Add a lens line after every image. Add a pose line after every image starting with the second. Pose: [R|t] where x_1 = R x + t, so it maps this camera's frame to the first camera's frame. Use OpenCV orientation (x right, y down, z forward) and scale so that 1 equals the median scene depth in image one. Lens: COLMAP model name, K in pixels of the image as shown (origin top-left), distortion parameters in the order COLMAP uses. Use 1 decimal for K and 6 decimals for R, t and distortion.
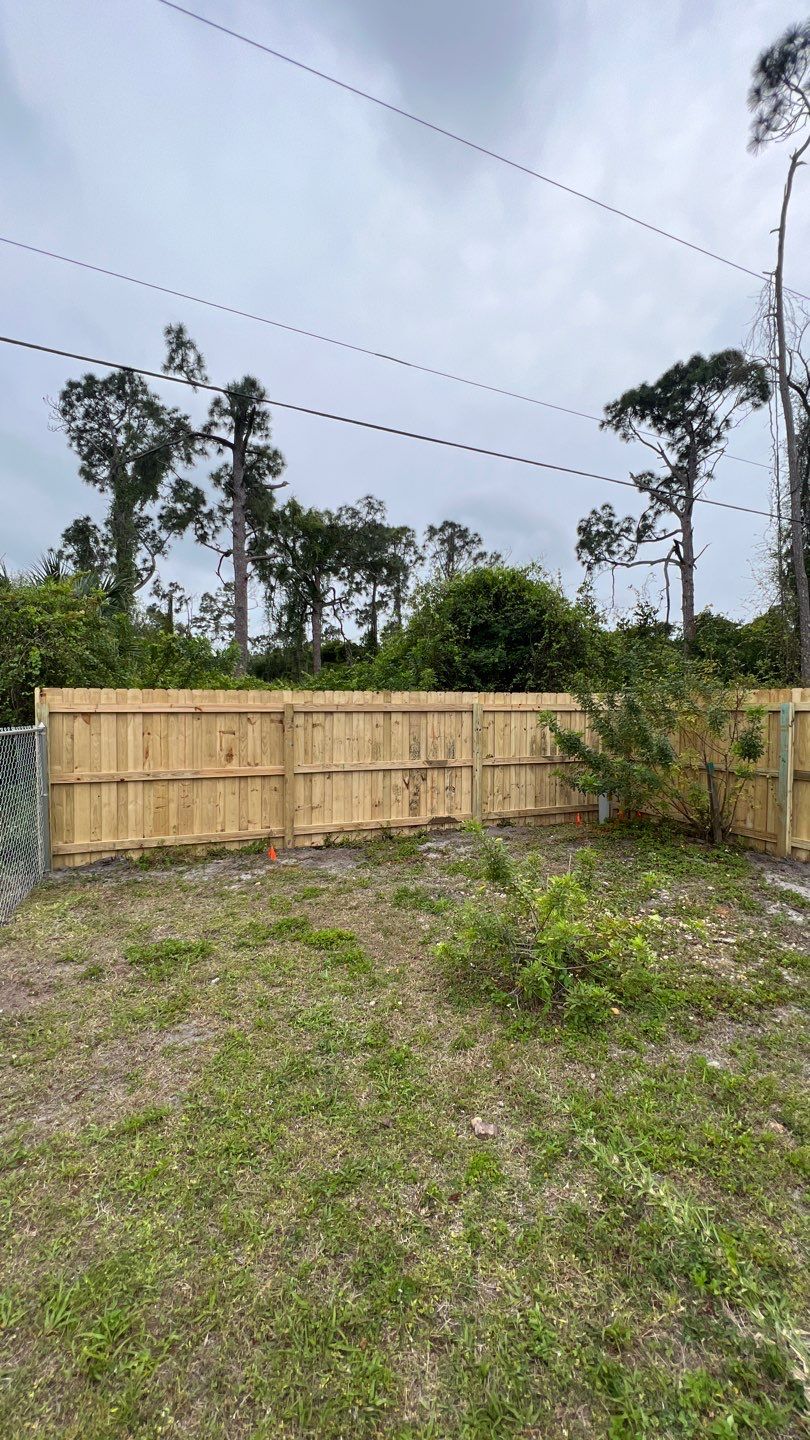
lens RADIAL K [[577.3, 0, 404.8], [0, 577.3, 722.9], [0, 0, 1]] dist [-0.000809, -0.000212]
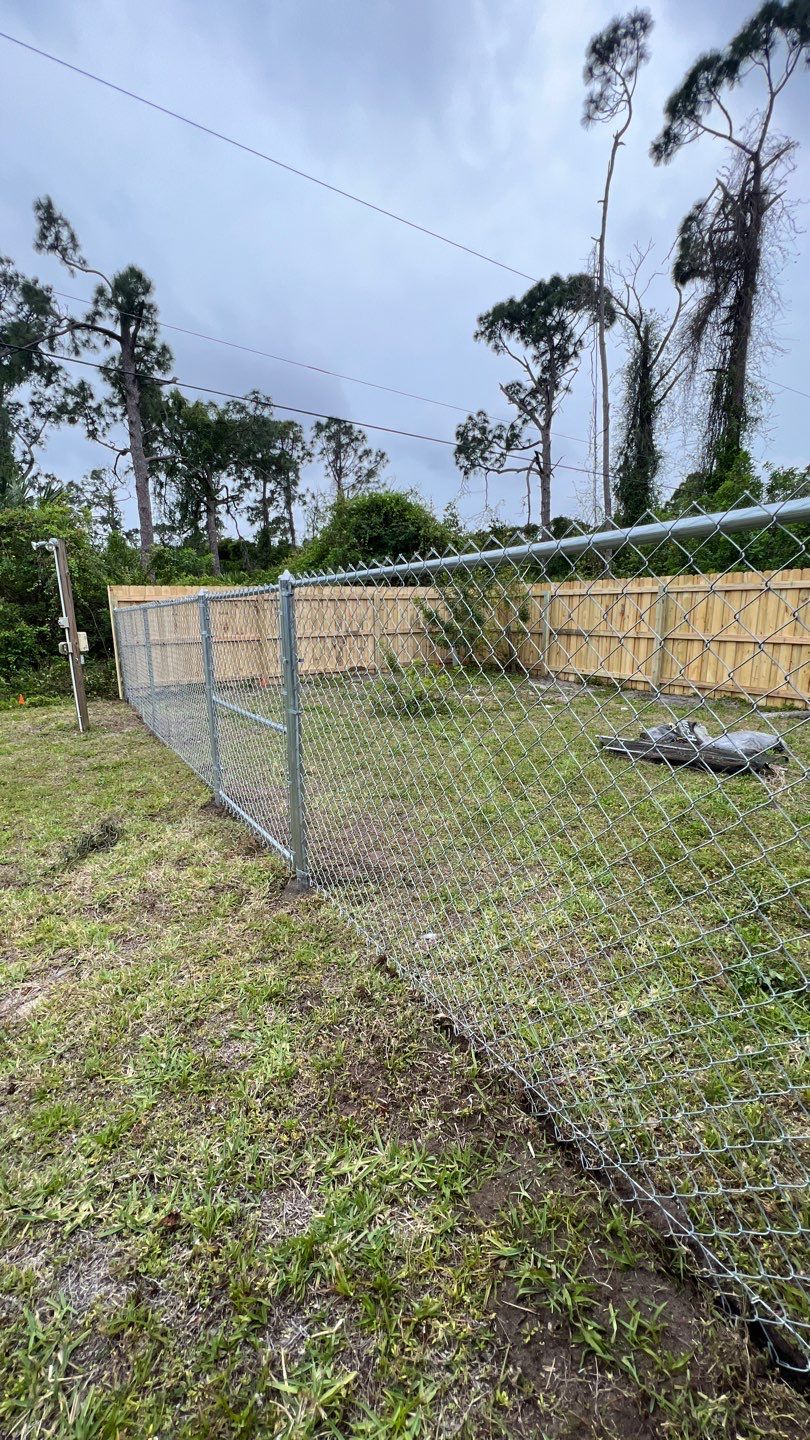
lens RADIAL K [[577.3, 0, 404.8], [0, 577.3, 722.9], [0, 0, 1]] dist [-0.000809, -0.000212]
pose [[0.981734, -0.052045, 0.183004, -0.026787], [0.019652, 0.984452, 0.174549, 0.010120], [-0.189243, -0.167764, 0.967493, -0.152464]]
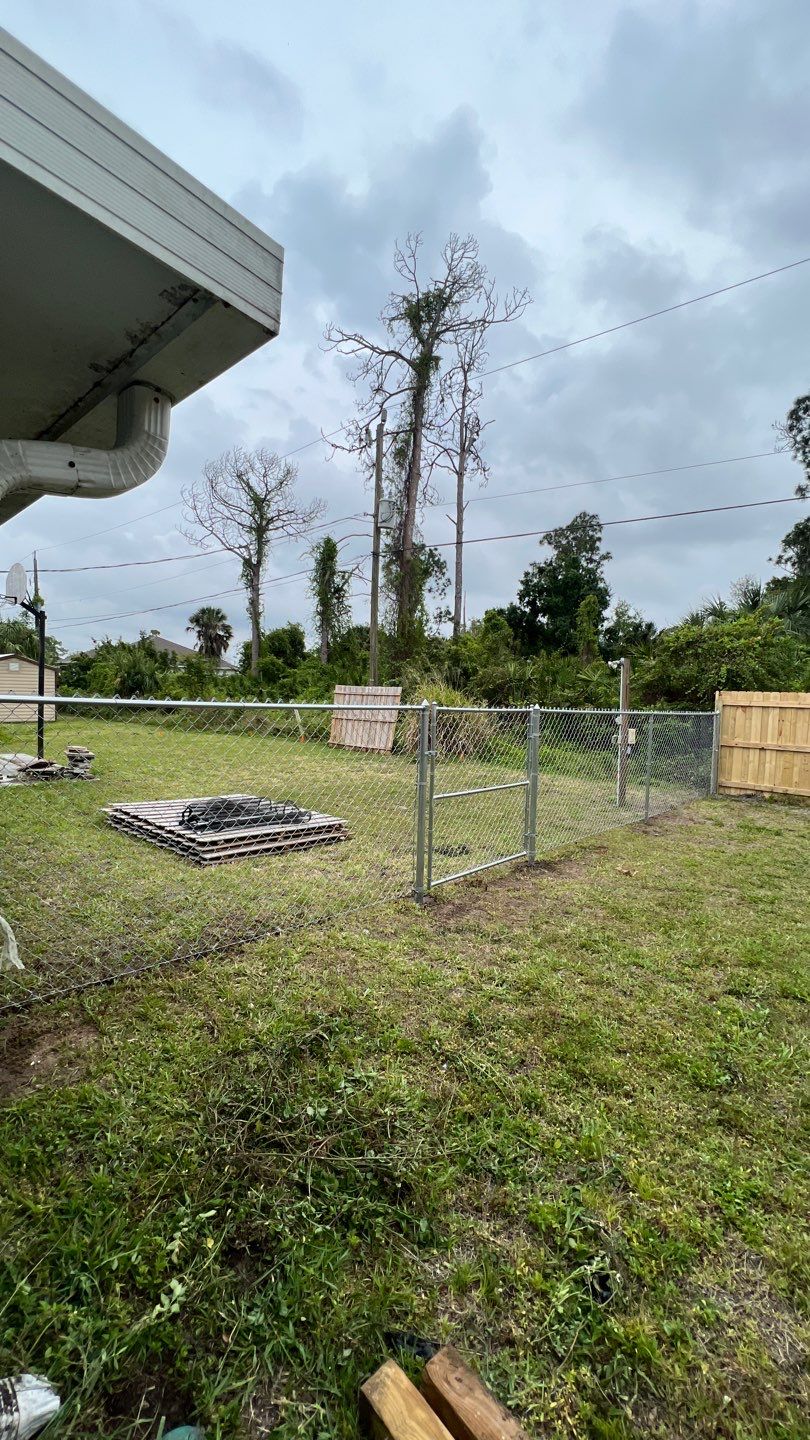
lens RADIAL K [[577.3, 0, 404.8], [0, 577.3, 722.9], [0, 0, 1]] dist [-0.000809, -0.000212]
pose [[0.439379, 0.062114, -0.896152, 0.106879], [-0.050372, 0.997741, 0.044458, 0.001416], [0.896888, 0.025607, 0.441516, -0.128687]]
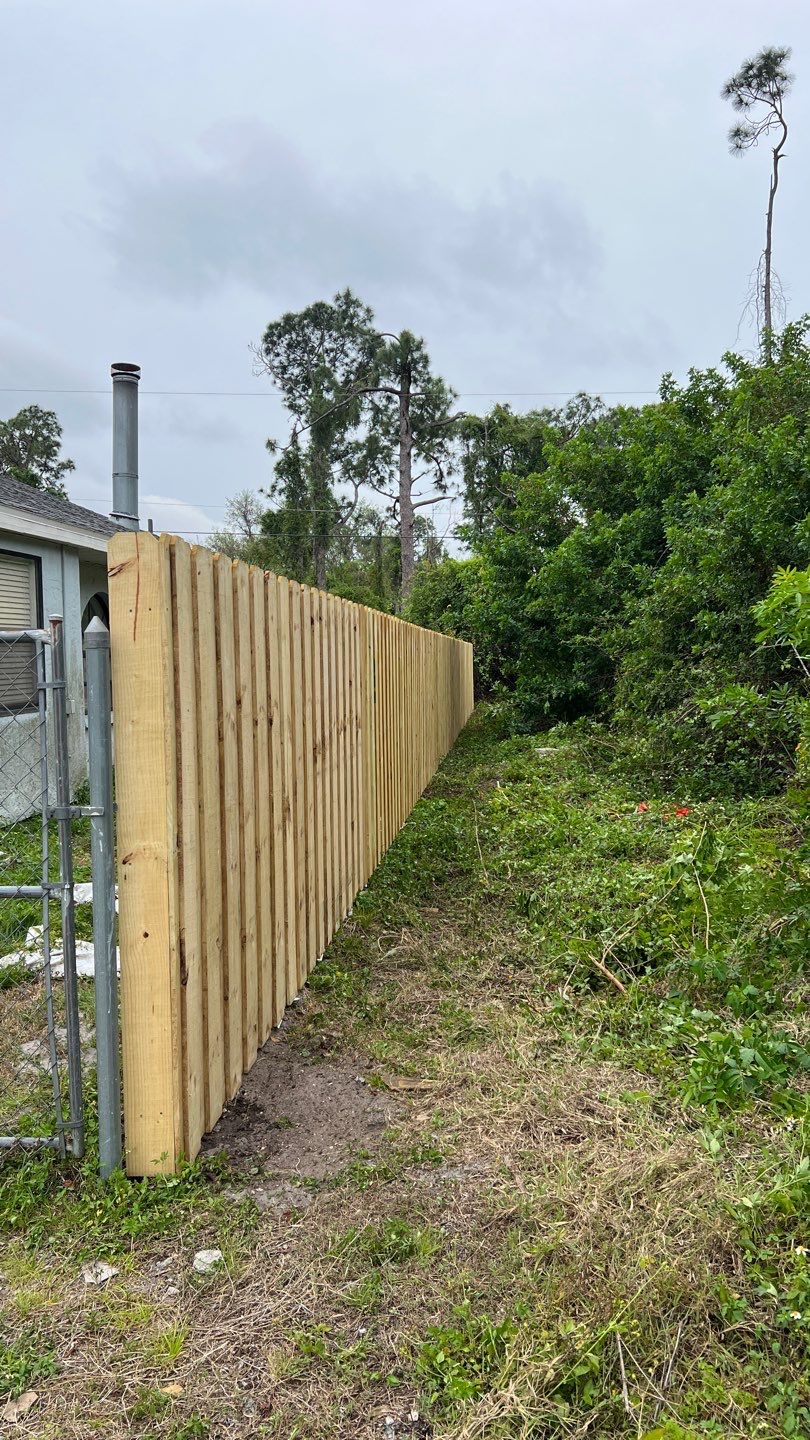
lens RADIAL K [[1079.8, 0, 405.0], [0, 1079.8, 720.0], [0, 0, 1]] dist [0.066415, -0.118508]
pose [[0.893927, 0.014103, -0.447991, 0.493463], [0.001748, 0.999388, 0.034948, 0.020118], [0.448209, -0.032024, 0.893355, -0.612576]]
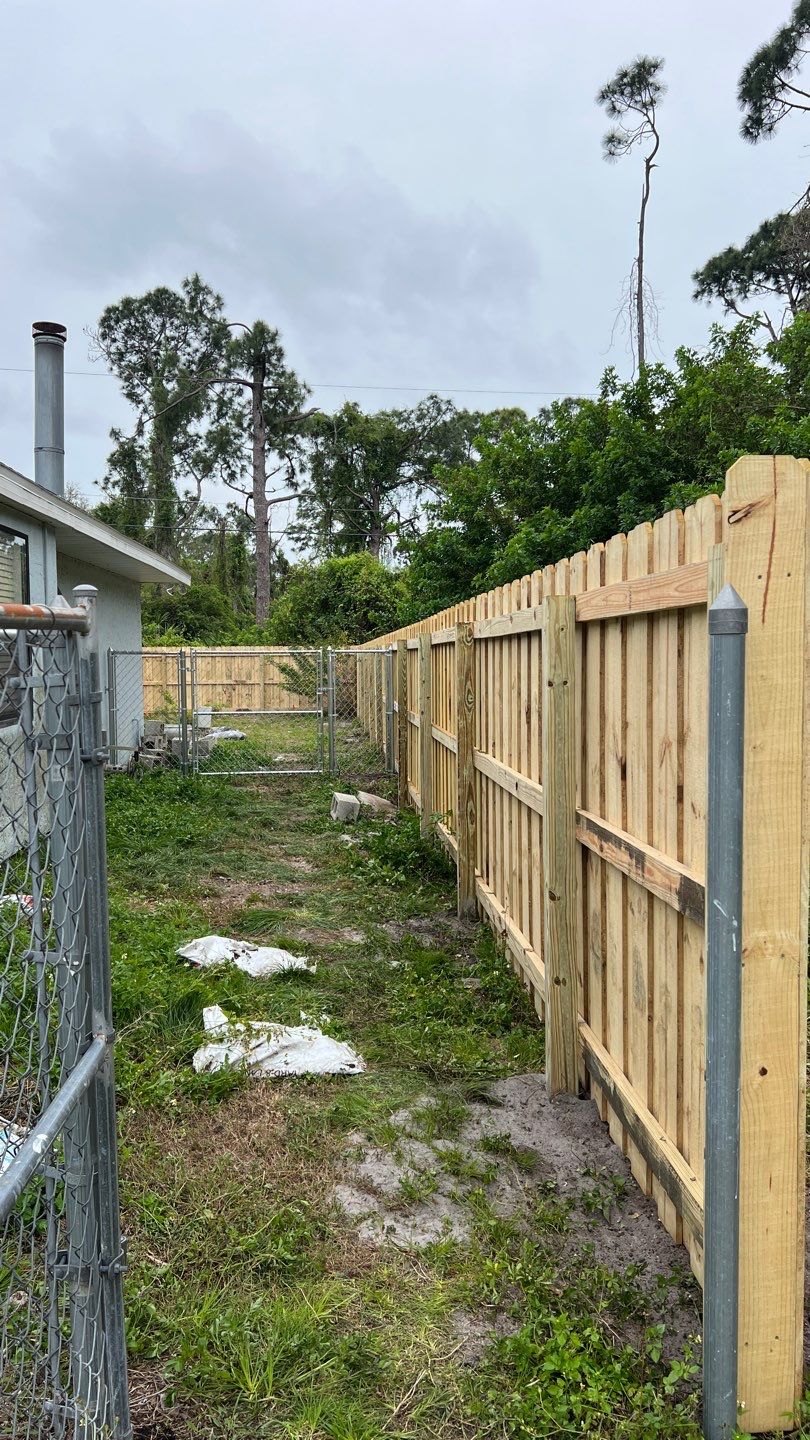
lens RADIAL K [[1079.8, 0, 405.0], [0, 1079.8, 720.0], [0, 0, 1]] dist [0.066415, -0.118508]
pose [[0.956387, 0.007290, -0.292011, 0.423896], [0.002531, 0.999444, 0.033239, 0.019839], [0.292091, -0.032528, 0.955837, -0.602899]]
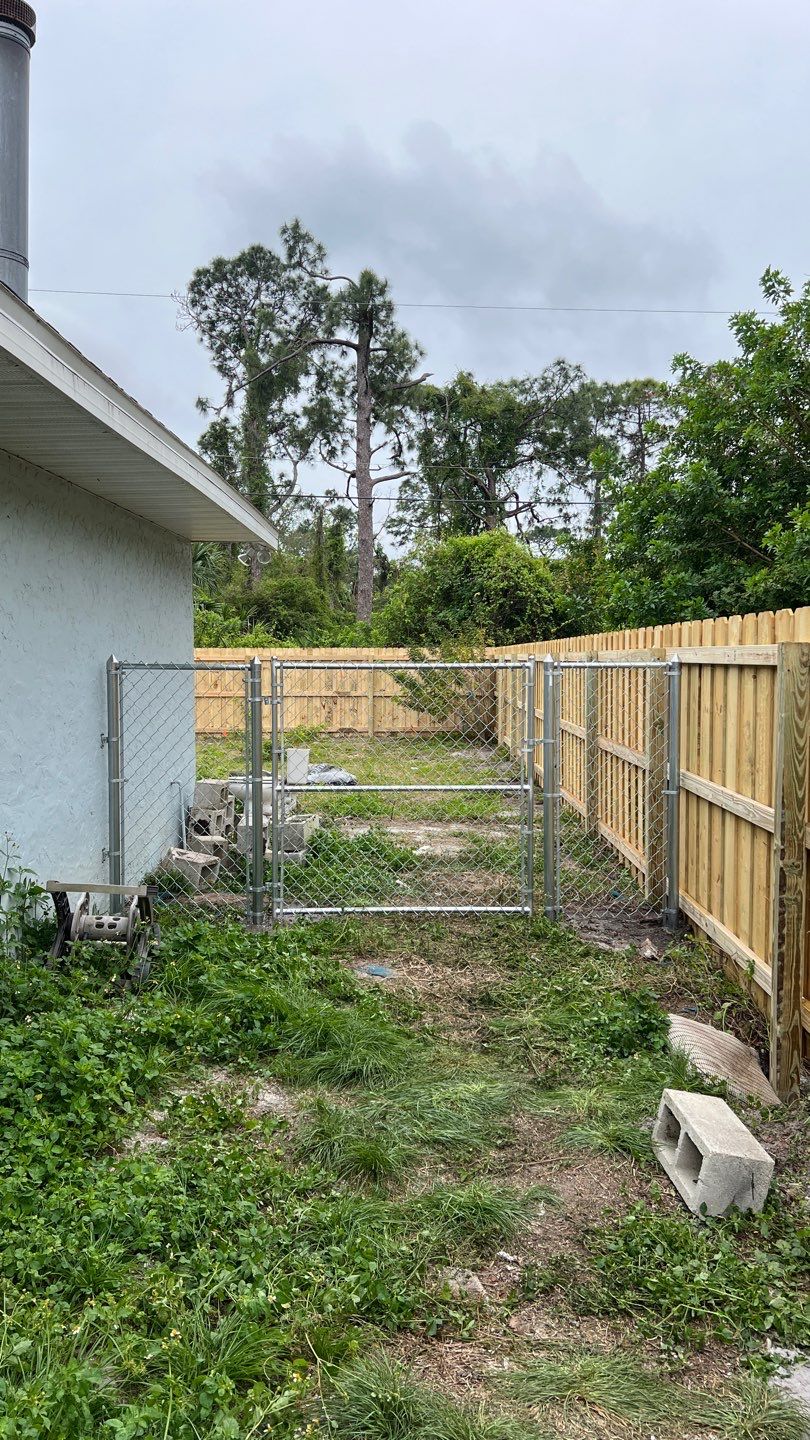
lens RADIAL K [[1079.8, 0, 405.0], [0, 1079.8, 720.0], [0, 0, 1]] dist [0.066415, -0.118508]
pose [[0.928242, 0.018960, -0.371494, 0.322700], [-0.006805, 0.999399, 0.034004, 0.010452], [0.371916, -0.029036, 0.927812, -0.408297]]
